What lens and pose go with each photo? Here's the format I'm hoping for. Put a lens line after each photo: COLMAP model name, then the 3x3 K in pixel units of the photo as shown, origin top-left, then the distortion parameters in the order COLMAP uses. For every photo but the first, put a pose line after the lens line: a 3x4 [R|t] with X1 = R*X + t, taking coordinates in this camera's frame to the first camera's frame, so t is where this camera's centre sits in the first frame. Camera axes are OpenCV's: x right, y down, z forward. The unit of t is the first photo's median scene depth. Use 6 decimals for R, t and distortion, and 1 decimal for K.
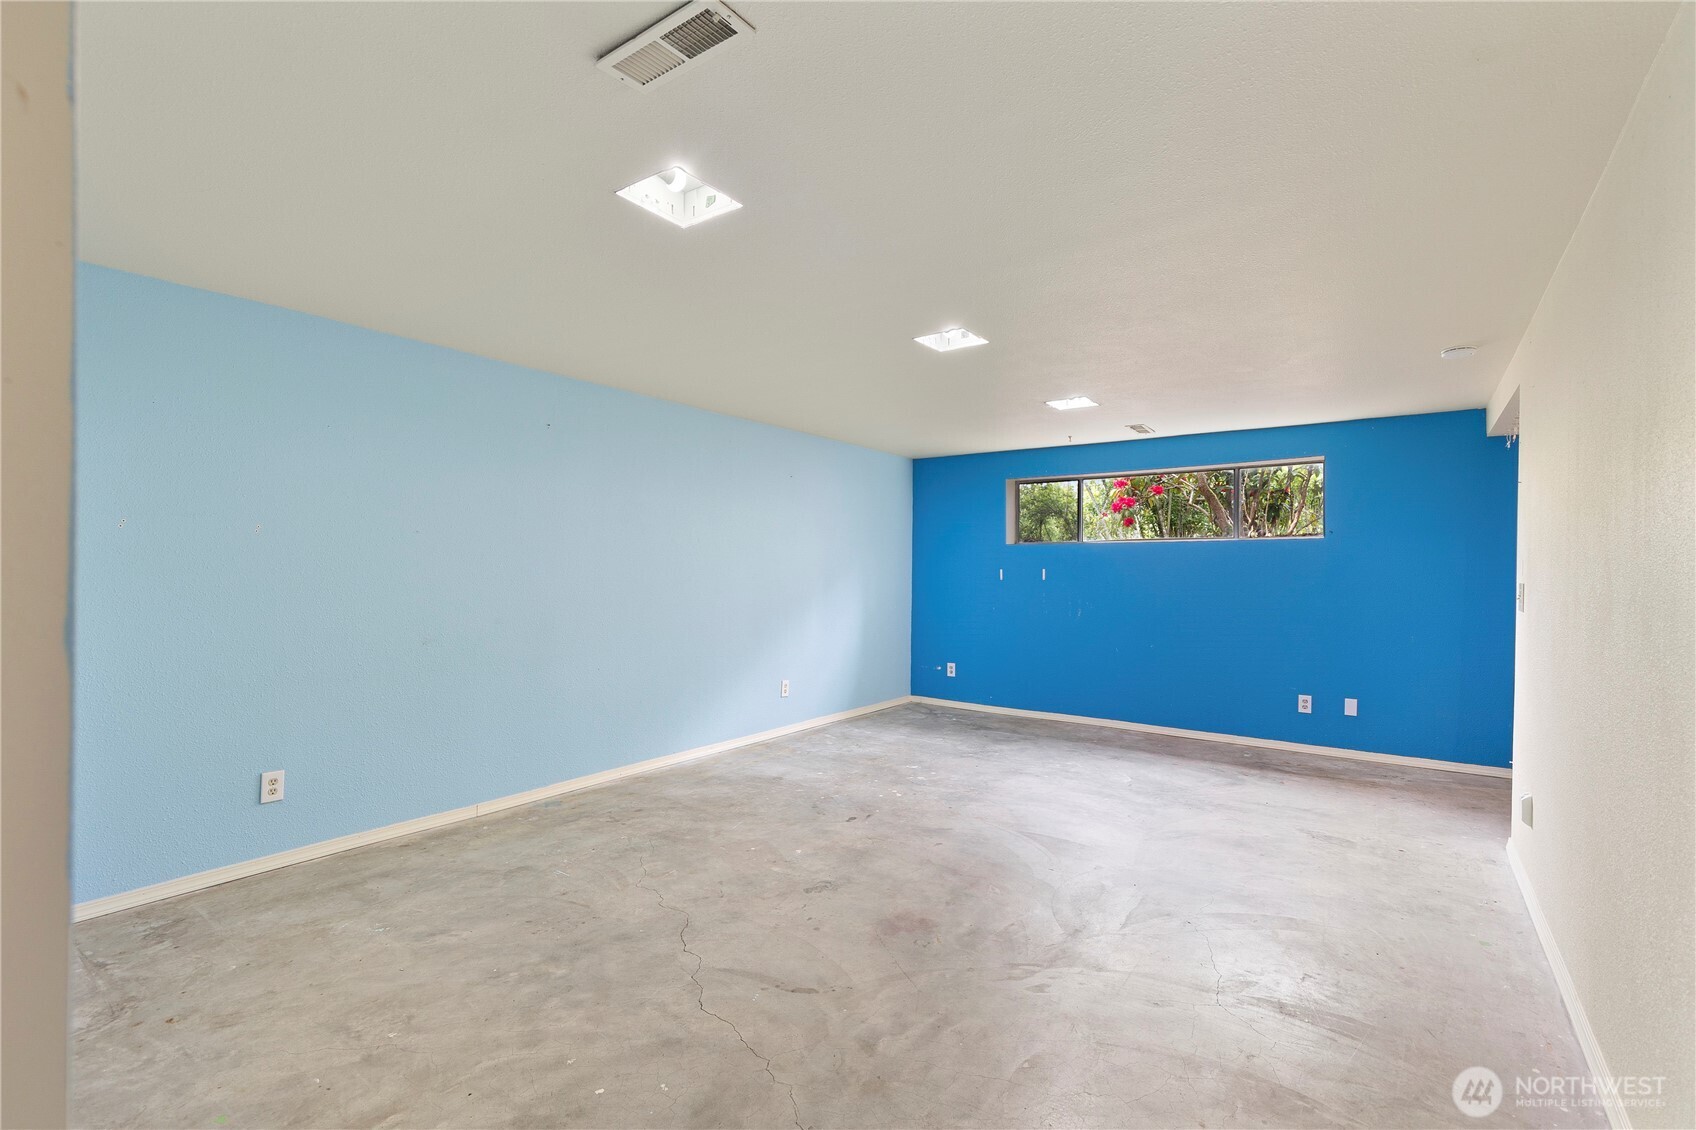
lens RADIAL K [[768.5, 0, 848.3], [0, 768.5, 568.8], [0, 0, 1]] dist [0.006742, -0.001348]
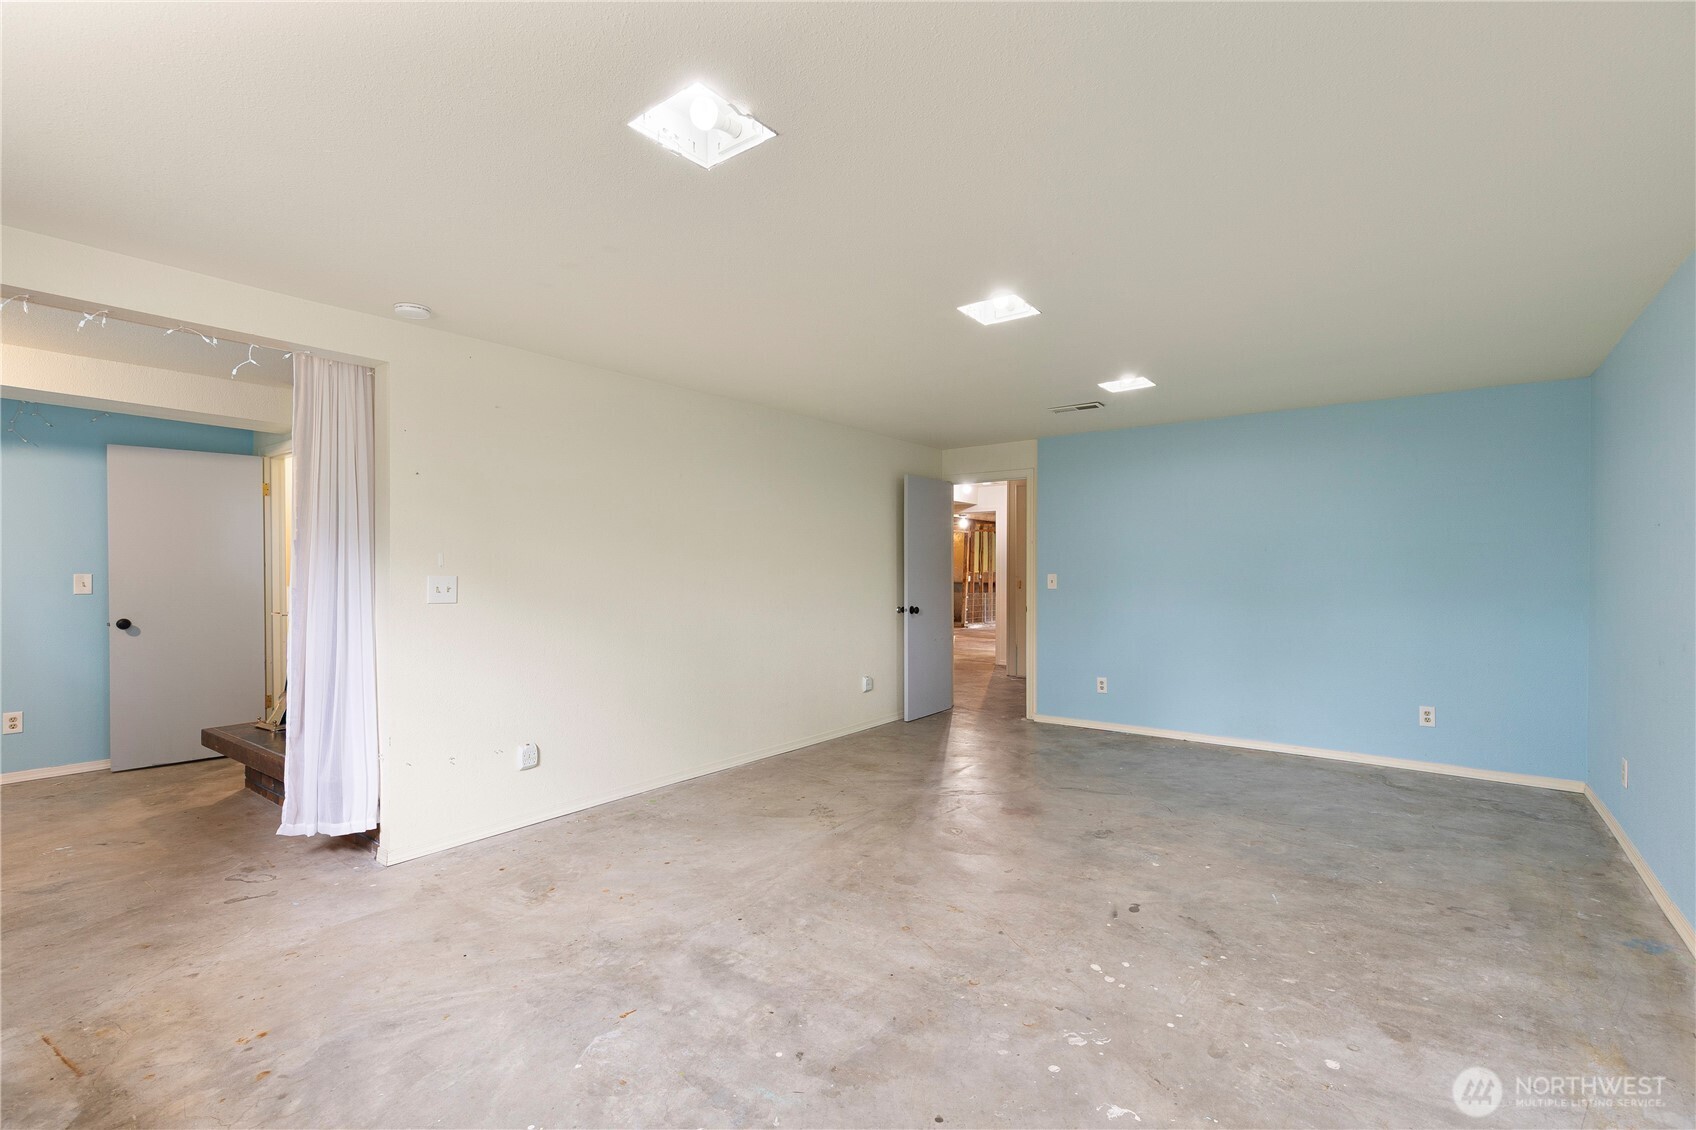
lens RADIAL K [[768.5, 0, 848.1], [0, 768.5, 568.8], [0, 0, 1]] dist [0.006742, -0.001348]
pose [[-0.999594, -0.006320, 0.027765, 0.281741], [-0.006517, 0.999954, -0.007025, 0.010678], [-0.027720, -0.007203, -0.999590, 1.902843]]
